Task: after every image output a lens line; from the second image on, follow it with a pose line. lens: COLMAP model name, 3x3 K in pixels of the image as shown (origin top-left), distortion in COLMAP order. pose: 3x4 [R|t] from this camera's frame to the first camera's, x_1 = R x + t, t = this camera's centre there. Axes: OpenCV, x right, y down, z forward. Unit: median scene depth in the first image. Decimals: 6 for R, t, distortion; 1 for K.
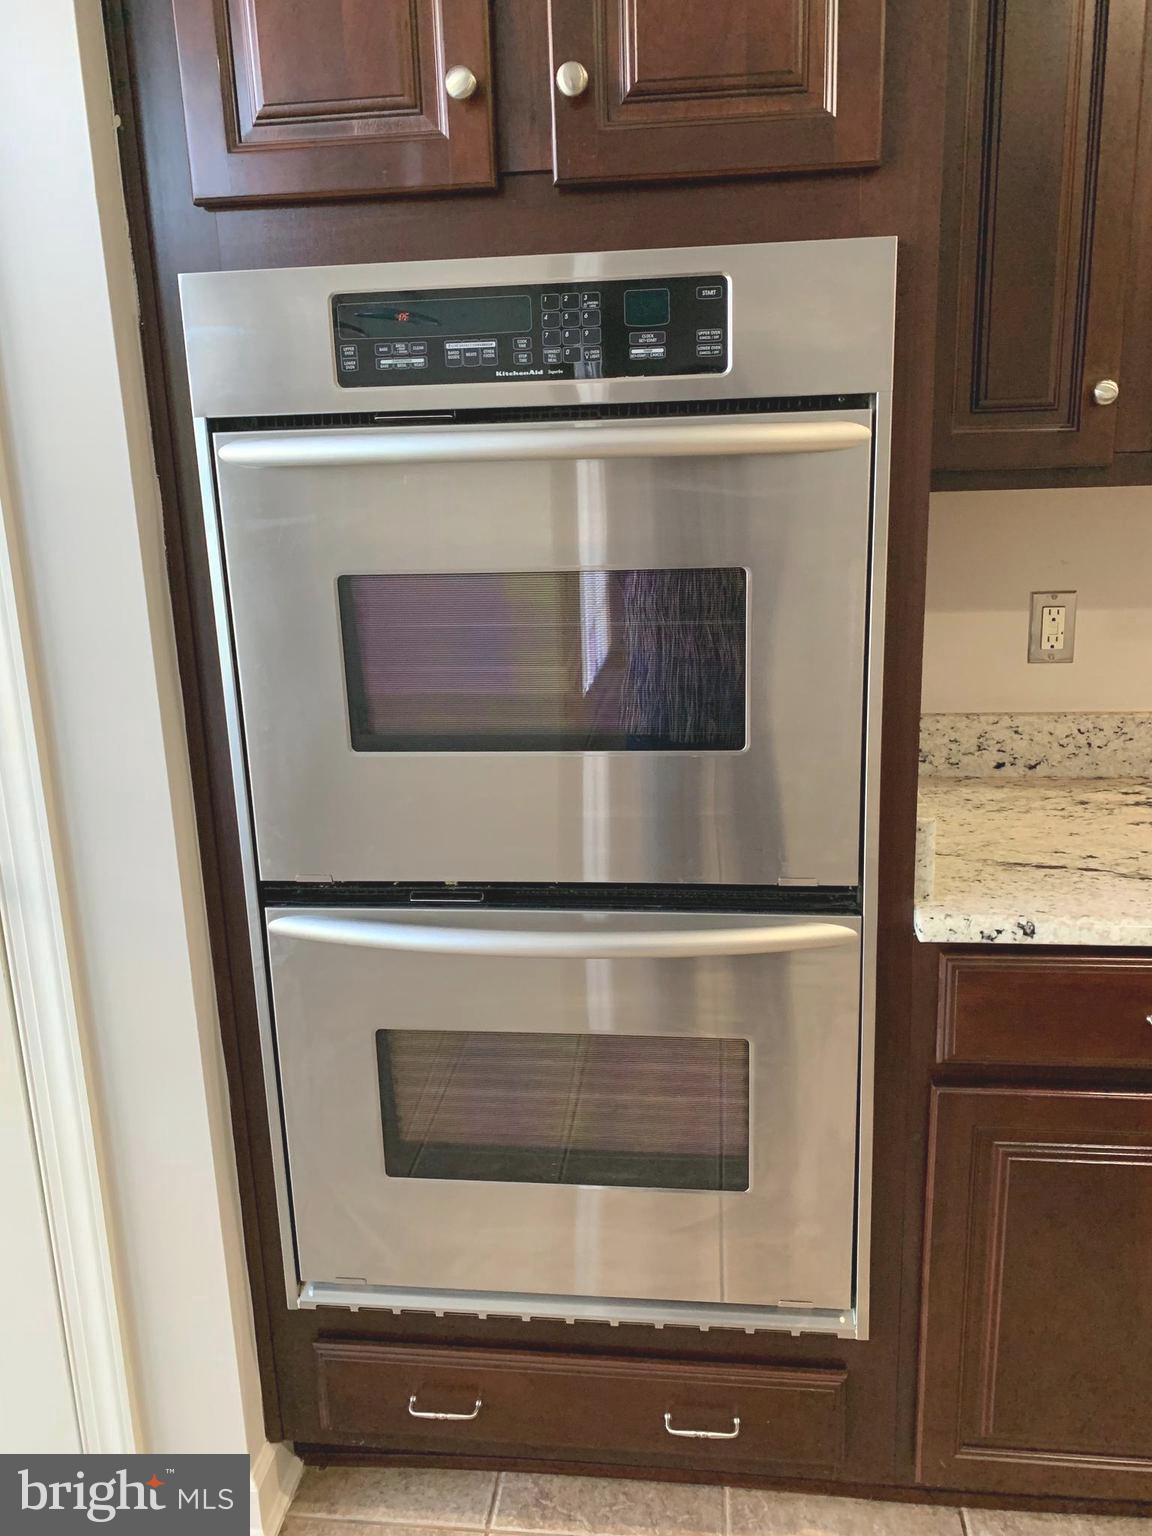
lens RADIAL K [[1183.2, 0, 576.0], [0, 1183.2, 768.0], [0, 0, 1]] dist [0.008448, -0.003494]
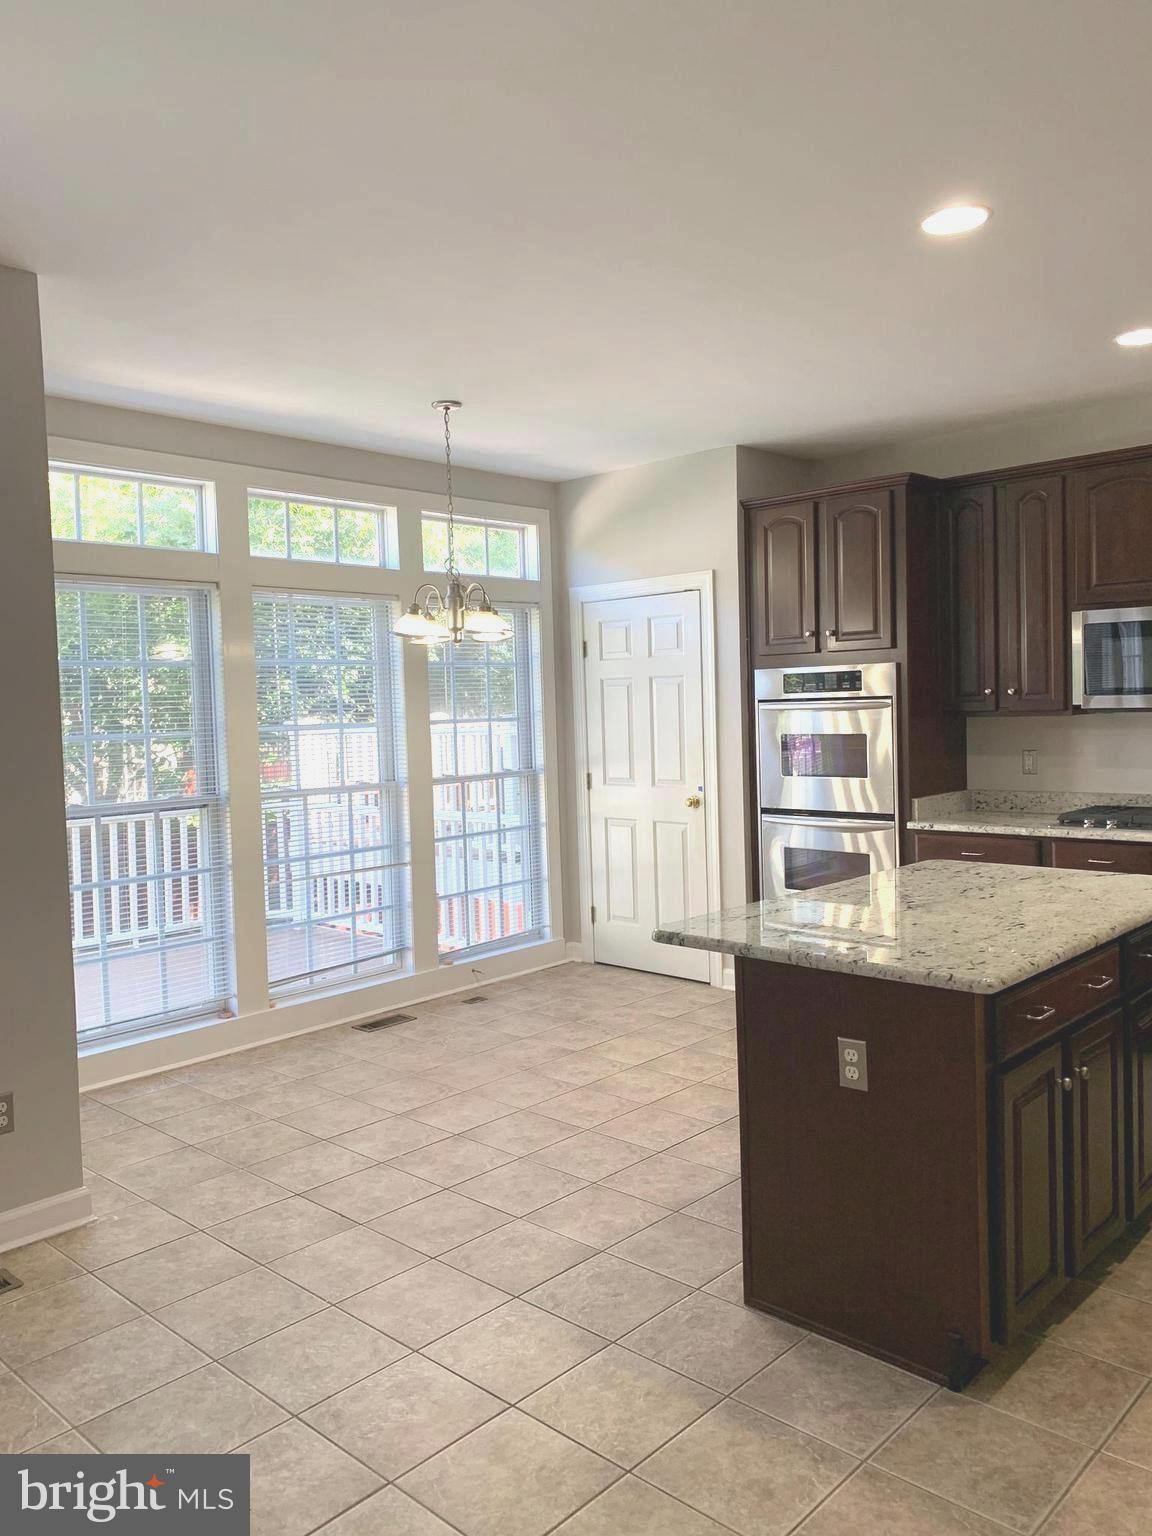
lens RADIAL K [[1158.9, 0, 576.0], [0, 1158.9, 768.0], [0, 0, 1]] dist [0.003236, -0.001261]
pose [[0.807299, 0.038373, -0.588894, 1.738238], [-0.140561, 0.981668, -0.128725, 0.626387], [0.573159, 0.186695, 0.797893, -2.873253]]
